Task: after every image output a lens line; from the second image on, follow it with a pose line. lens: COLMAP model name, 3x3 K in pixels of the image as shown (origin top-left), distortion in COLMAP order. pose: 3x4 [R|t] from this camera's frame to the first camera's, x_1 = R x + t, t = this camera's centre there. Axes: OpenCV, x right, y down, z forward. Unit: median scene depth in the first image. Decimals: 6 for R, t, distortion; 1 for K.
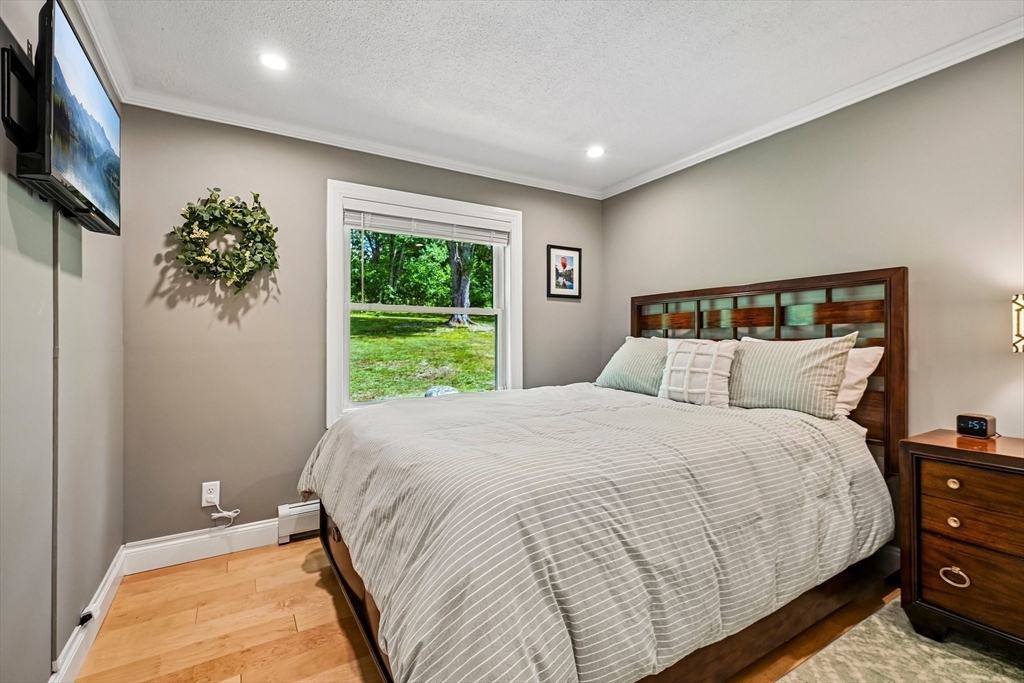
lens RADIAL K [[462.7, 0, 505.7], [0, 462.7, 338.4], [0, 0, 1]] dist [0.024344, 0.000324]
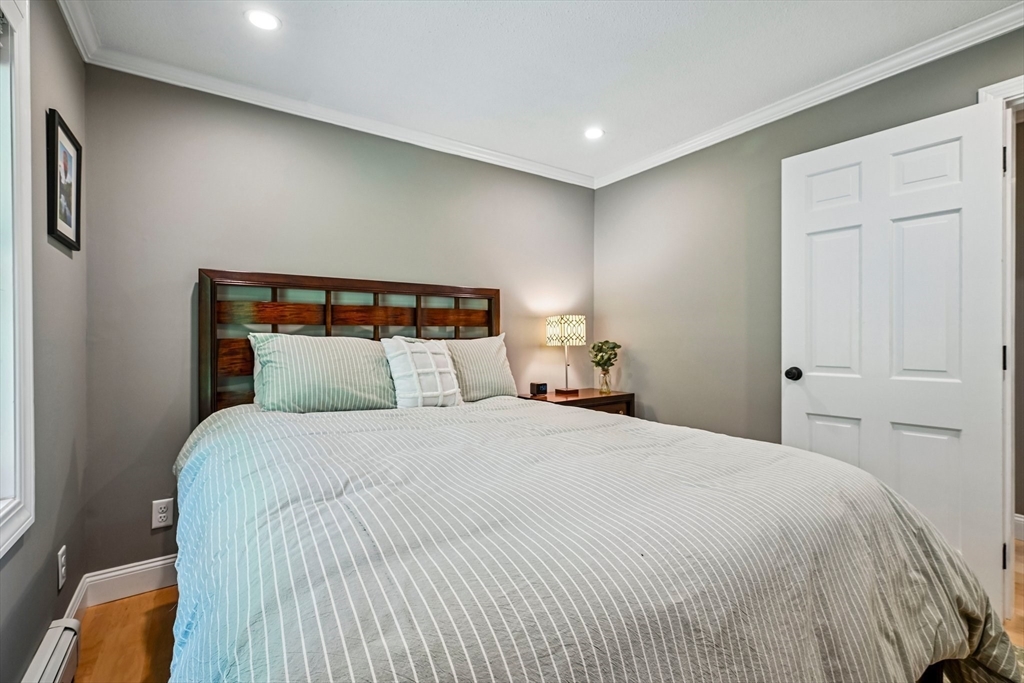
lens RADIAL K [[462.7, 0, 511.0], [0, 462.7, 340.8], [0, 0, 1]] dist [0.024344, 0.000324]
pose [[-0.049866, -0.001324, 0.998755, -0.541203], [-0.003032, 0.999995, 0.001174, 0.006582], [-0.998751, -0.002970, -0.049869, 0.921185]]
